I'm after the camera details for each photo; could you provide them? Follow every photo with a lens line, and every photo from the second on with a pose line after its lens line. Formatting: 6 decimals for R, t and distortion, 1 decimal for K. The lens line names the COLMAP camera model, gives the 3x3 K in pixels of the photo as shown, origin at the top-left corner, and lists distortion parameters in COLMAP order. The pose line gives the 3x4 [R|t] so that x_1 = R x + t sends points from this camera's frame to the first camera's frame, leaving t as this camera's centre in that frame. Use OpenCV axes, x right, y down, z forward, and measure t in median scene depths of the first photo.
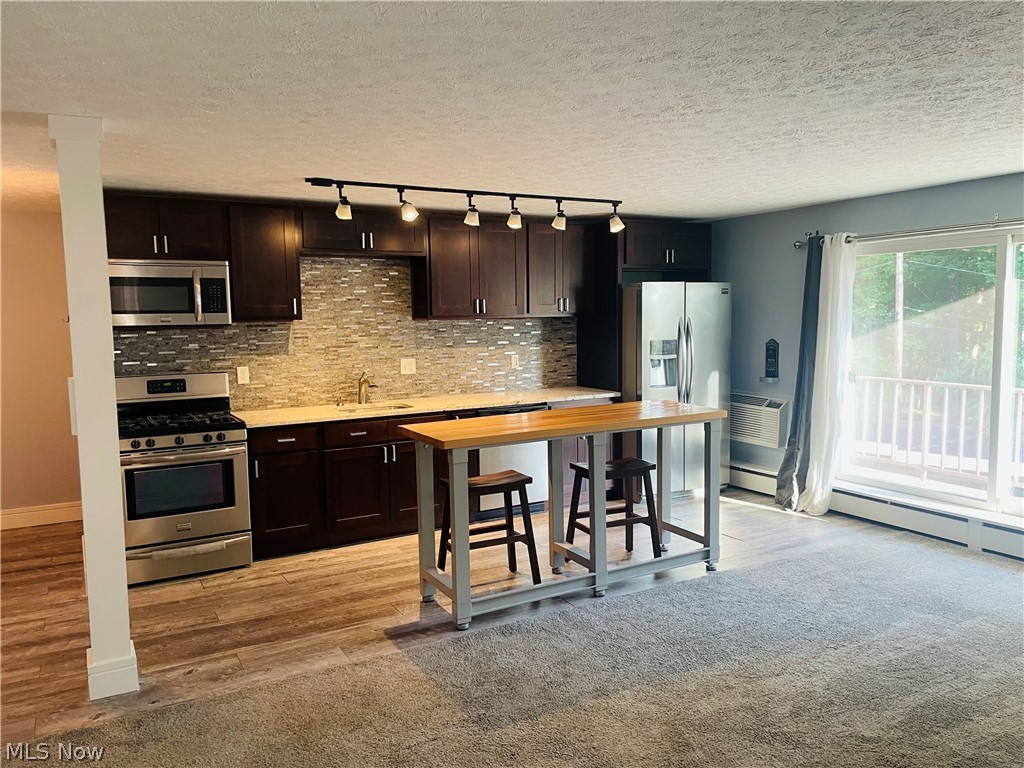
lens RADIAL K [[769.9, 0, 525.6], [0, 769.9, 388.4], [0, 0, 1]] dist [0.076537, -0.103988]
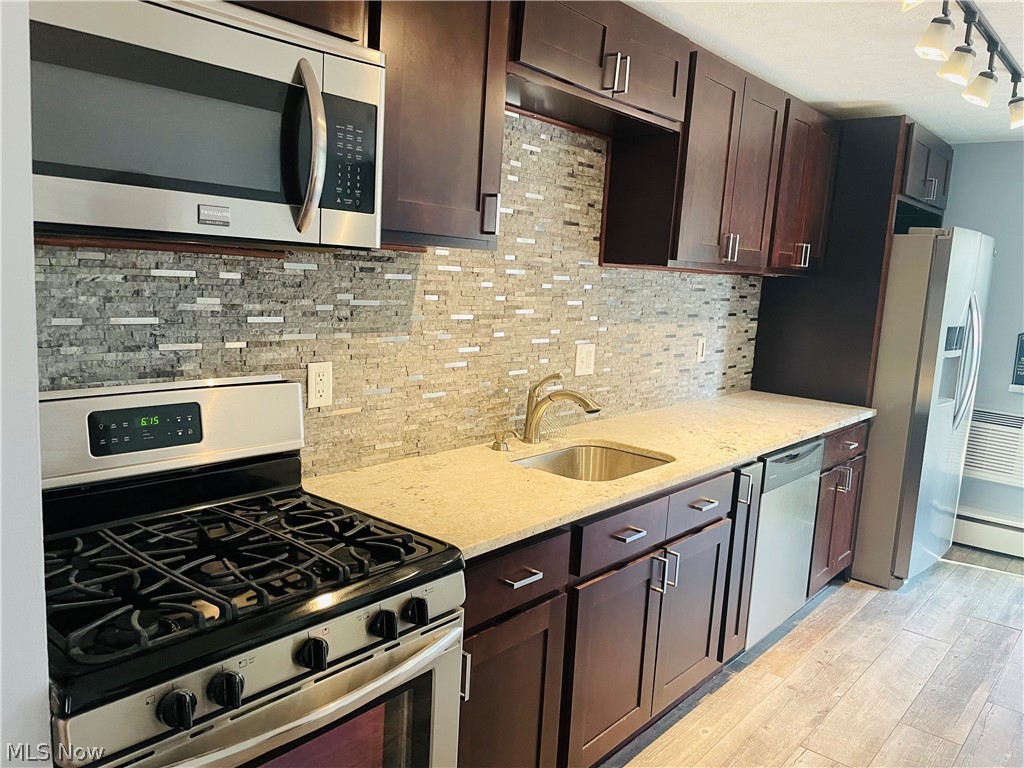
lens RADIAL K [[765.8, 0, 512.0], [0, 765.8, 384.0], [0, 0, 1]] dist [0.082204, -0.101436]
pose [[0.942859, 0.018734, 0.332666, -0.409106], [-0.037866, 0.997974, 0.051123, -0.041135], [-0.331034, -0.060798, 0.941658, 0.624885]]
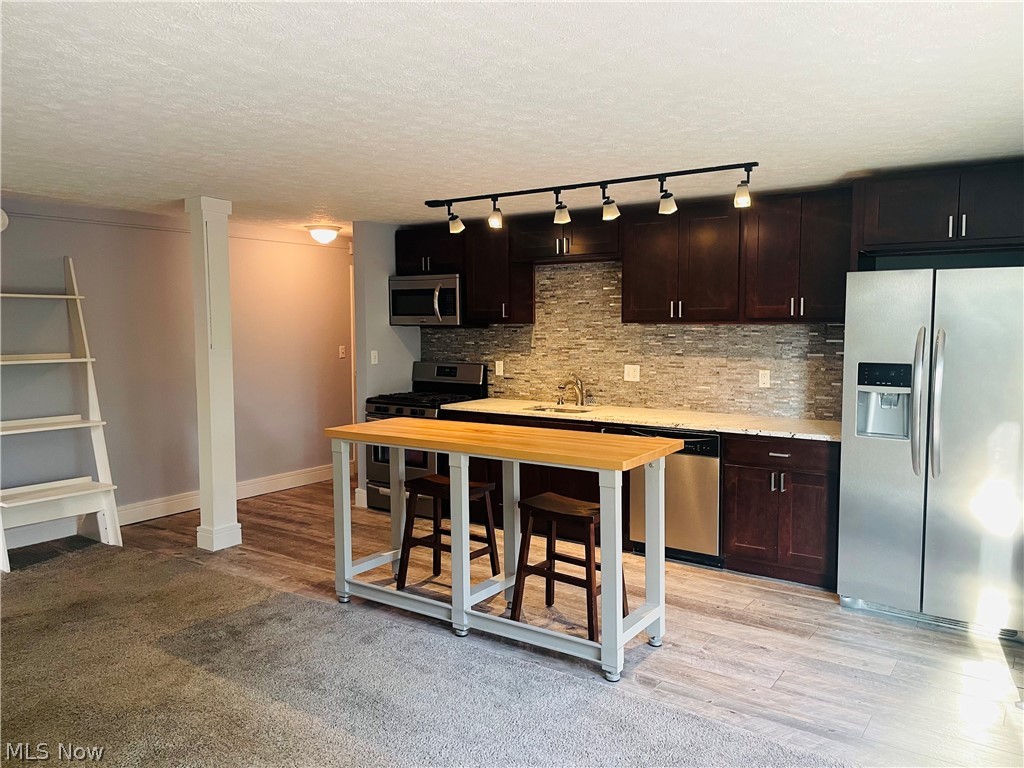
lens RADIAL K [[769.9, 0, 525.6], [0, 769.9, 388.4], [0, 0, 1]] dist [0.076537, -0.103988]
pose [[0.428964, 0.092750, -0.898547, 0.730633], [-0.093119, 0.993956, 0.058143, -0.059688], [0.898509, 0.058731, 0.435008, 0.535981]]
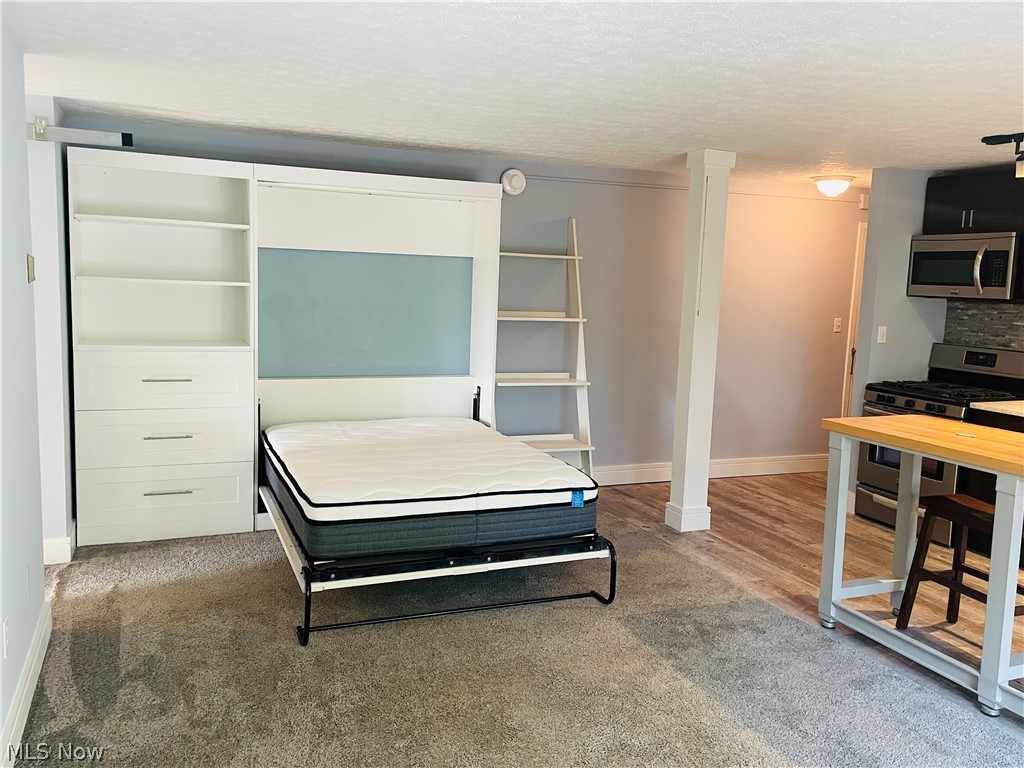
lens RADIAL K [[842.1, 0, 512.0], [0, 842.1, 384.0], [0, 0, 1]] dist [0.078775, -0.116173]
pose [[-0.136779, 0.135021, -0.981357, 0.681651], [-0.126955, 0.980109, 0.152544, -0.060034], [0.982433, 0.145453, -0.116916, 0.516639]]
